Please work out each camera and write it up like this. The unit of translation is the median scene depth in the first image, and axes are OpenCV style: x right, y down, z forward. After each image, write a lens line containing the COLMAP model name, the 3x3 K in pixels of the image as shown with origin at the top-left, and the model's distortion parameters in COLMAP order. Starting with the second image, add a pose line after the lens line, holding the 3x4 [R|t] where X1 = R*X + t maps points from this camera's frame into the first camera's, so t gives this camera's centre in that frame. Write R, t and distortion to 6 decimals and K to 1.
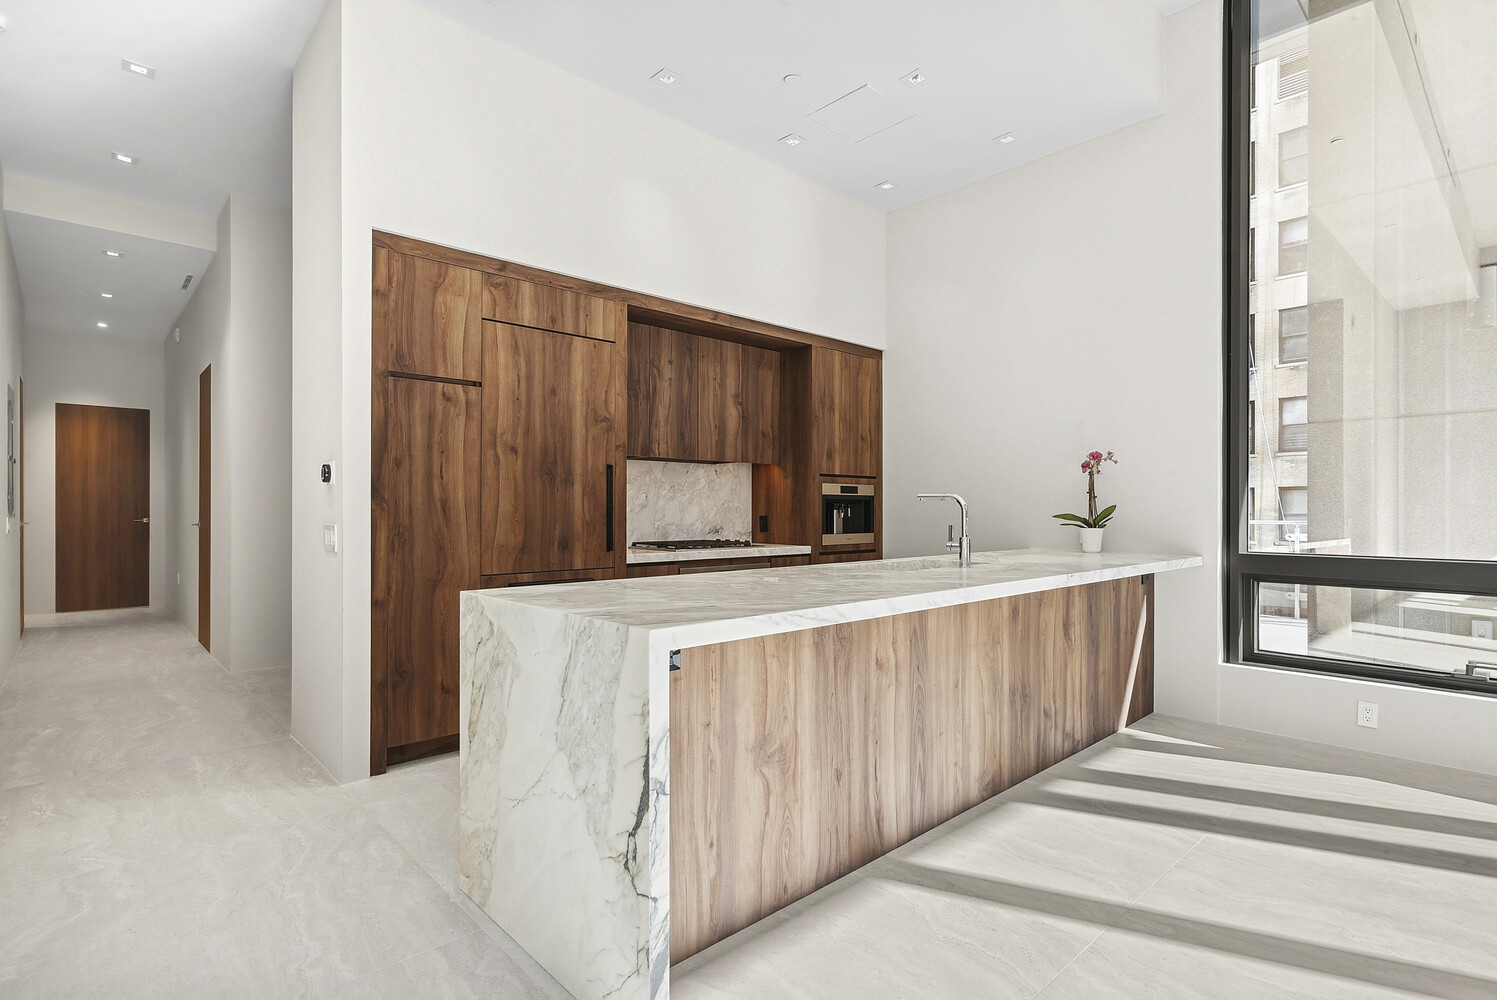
lens RADIAL K [[747.6, 0, 748.5], [0, 747.6, 500.0], [0, 0, 1]] dist [0.013632, 0.000206]
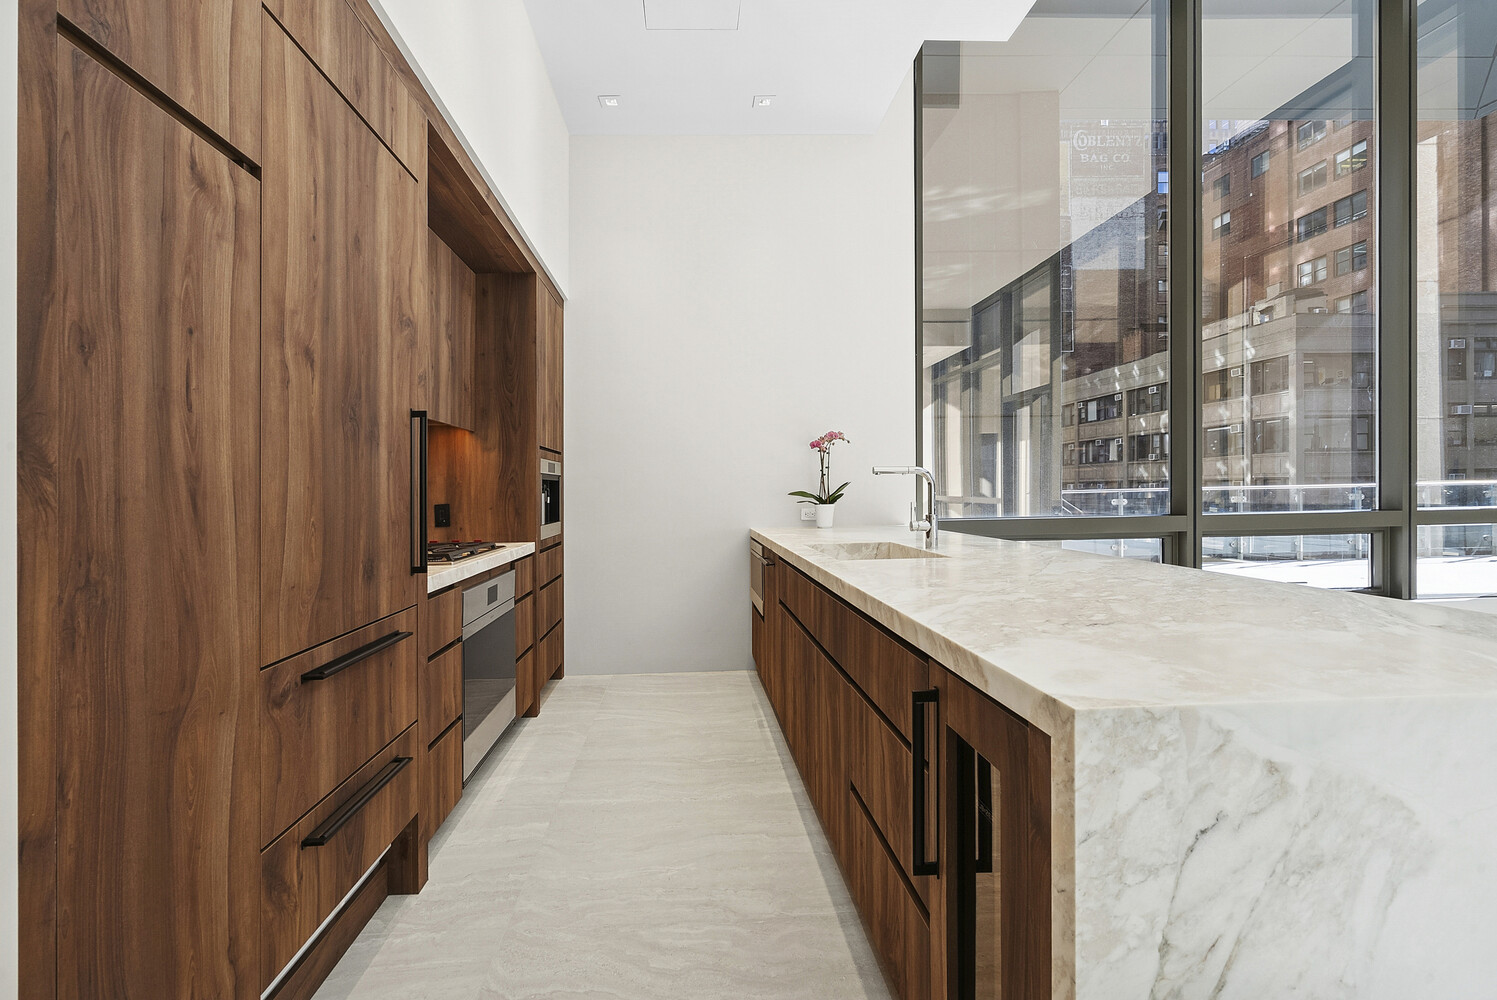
lens RADIAL K [[692.0, 0, 746.4], [0, 692.0, 485.9], [0, 0, 1]] dist [-0.000737, -0.000097]
pose [[0.629582, -0.007485, 0.776898, -0.466437], [0.007429, 0.999966, 0.003614, 0.006905], [-0.776898, 0.003497, 0.629617, 0.569037]]
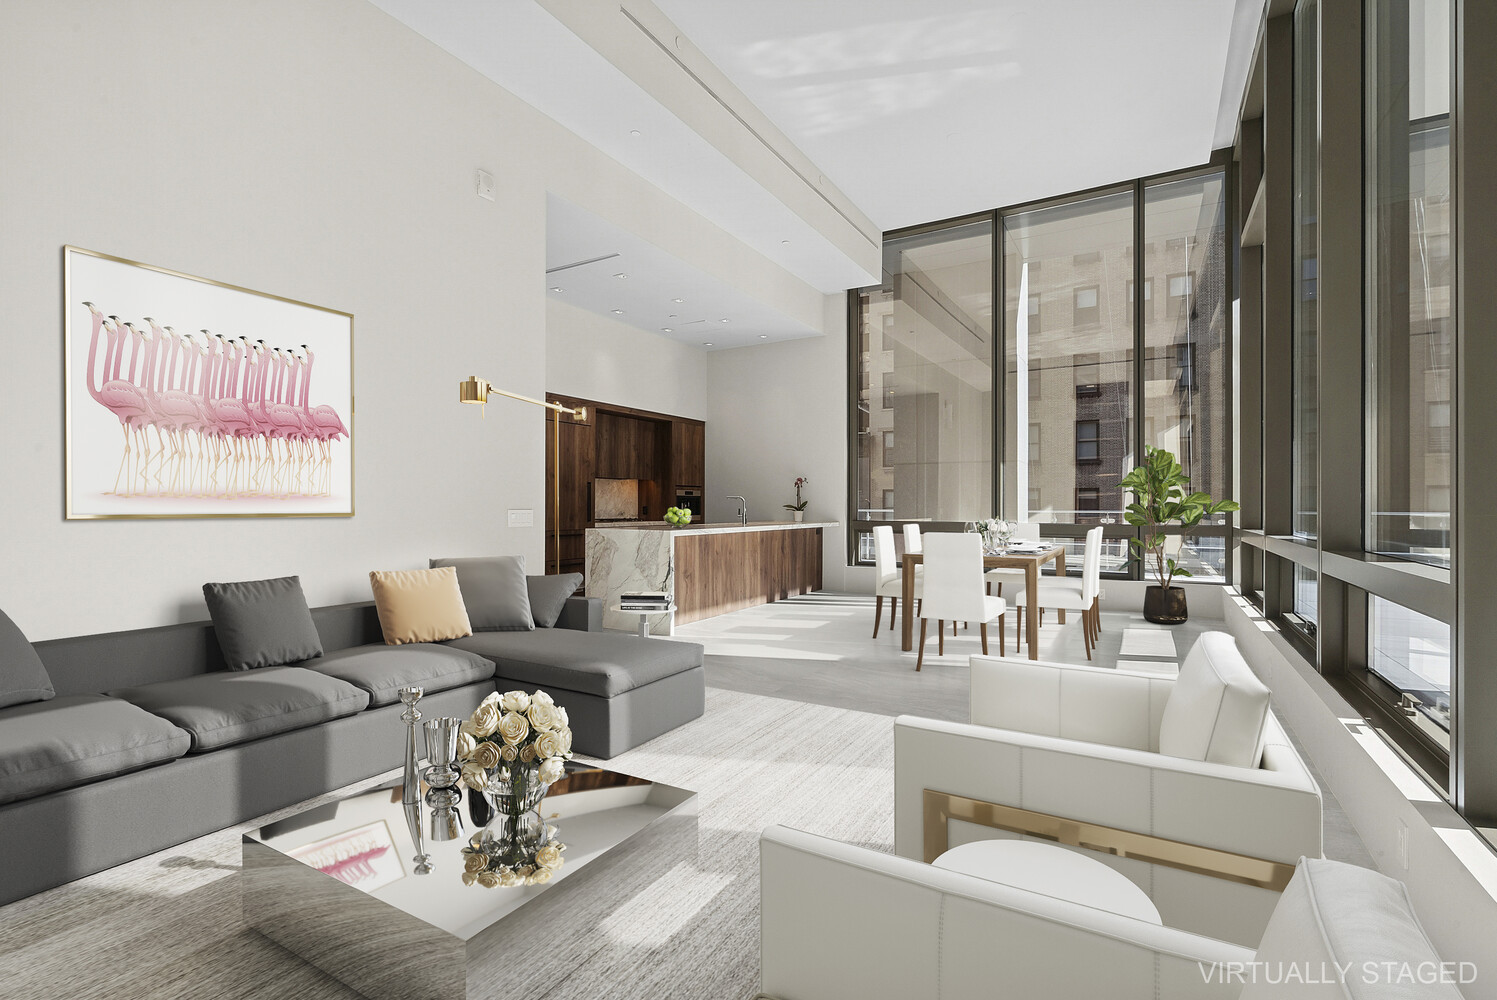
lens RADIAL K [[692.0, 0, 746.4], [0, 692.0, 485.9], [0, 0, 1]] dist [-0.000737, -0.000097]
pose [[0.960994, 0.007696, 0.276463, -0.336627], [-0.003581, 0.999875, -0.015386, -0.007068], [-0.276547, 0.013796, 0.960901, -1.193927]]
